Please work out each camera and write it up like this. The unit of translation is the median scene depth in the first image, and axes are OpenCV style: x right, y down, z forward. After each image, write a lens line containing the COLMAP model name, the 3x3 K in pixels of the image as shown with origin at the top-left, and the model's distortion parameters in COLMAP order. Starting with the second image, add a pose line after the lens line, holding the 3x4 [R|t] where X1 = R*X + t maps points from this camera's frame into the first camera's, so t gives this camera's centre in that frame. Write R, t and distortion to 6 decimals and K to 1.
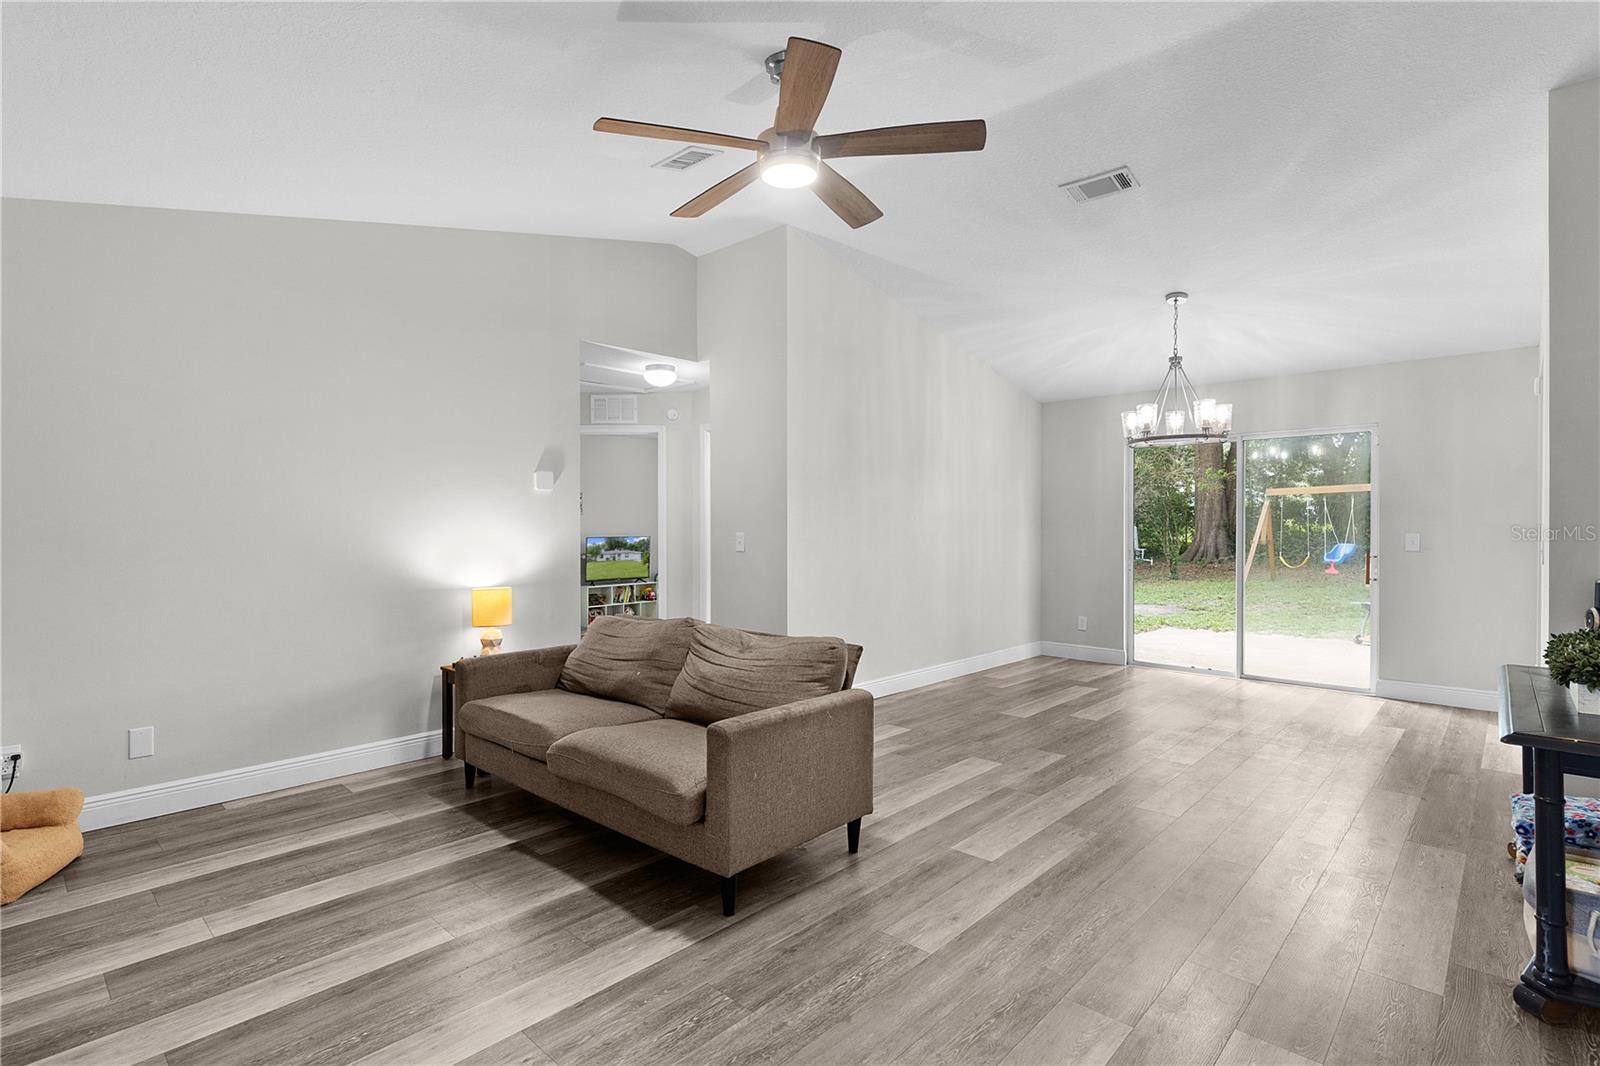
lens RADIAL K [[778.3, 0, 800.0], [0, 778.3, 533.0], [0, 0, 1]] dist [-0.000166, -0.001141]
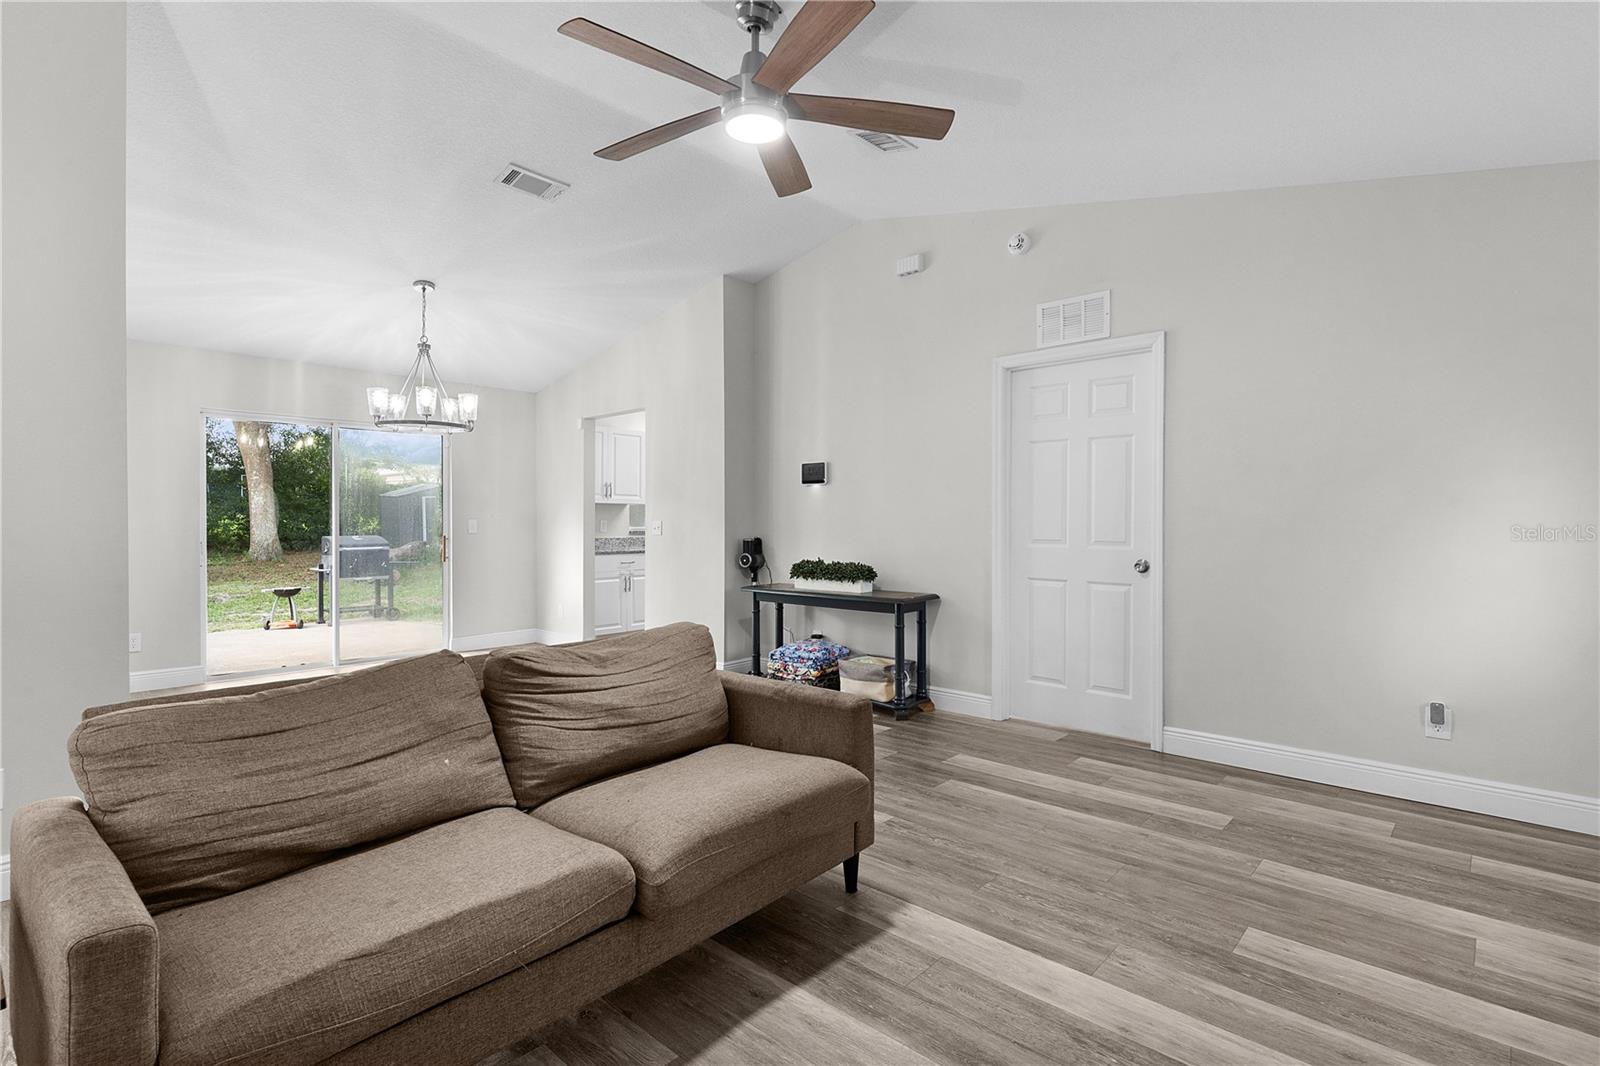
lens RADIAL K [[754.5, 0, 800.0], [0, 754.5, 533.0], [0, 0, 1]] dist [0.002615, 0.001312]
pose [[-0.011020, -0.013838, 0.999844, -0.949350], [0.008874, 0.999864, 0.013937, 0.019030], [-0.999900, 0.009026, -0.010895, 0.974012]]
